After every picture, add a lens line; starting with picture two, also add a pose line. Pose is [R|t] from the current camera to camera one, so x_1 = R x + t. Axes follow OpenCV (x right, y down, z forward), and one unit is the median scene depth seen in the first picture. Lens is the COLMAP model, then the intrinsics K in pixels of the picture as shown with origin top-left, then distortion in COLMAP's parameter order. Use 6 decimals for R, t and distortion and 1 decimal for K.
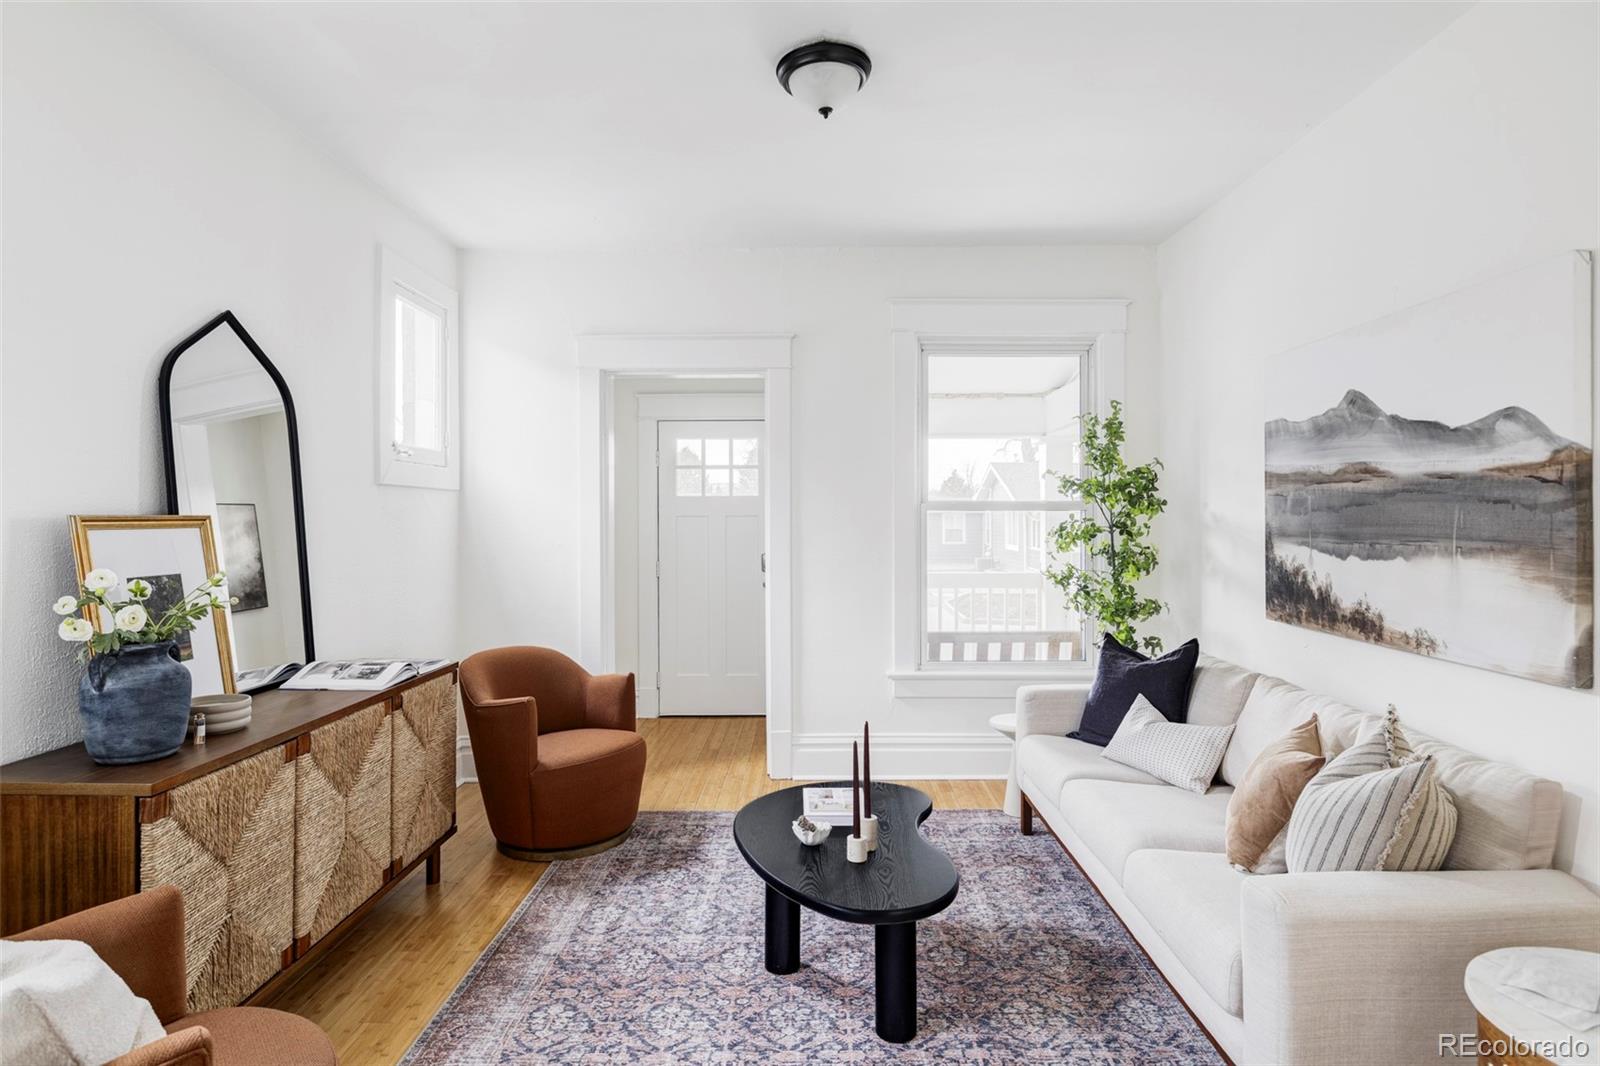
lens RADIAL K [[881.1, 0, 800.0], [0, 881.1, 533.0], [0, 0, 1]] dist [0.044615, -0.013571]
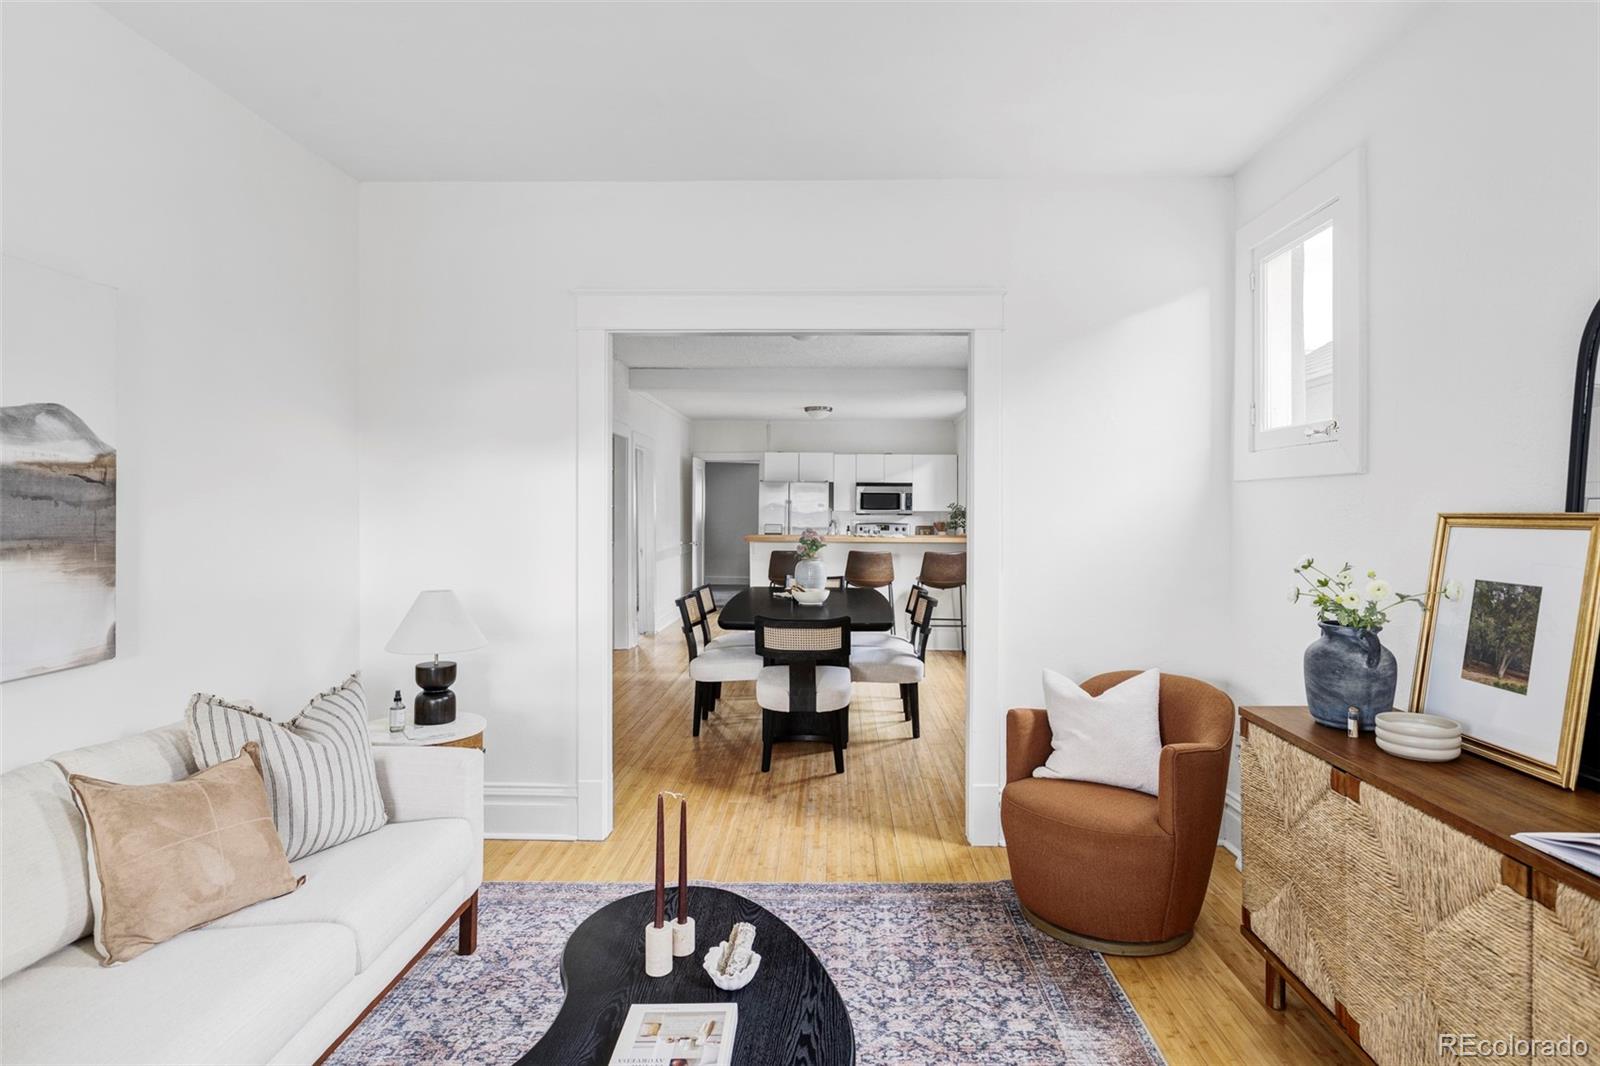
lens RADIAL K [[870.5, 0, 797.1], [0, 870.5, 514.8], [0, 0, 1]] dist [0.000113, -0.000066]
pose [[-0.999347, -0.000825, 0.036110, -0.070694], [0.000006, 0.999735, 0.023018, -0.038676], [-0.036120, 0.023003, -0.999083, 1.938331]]
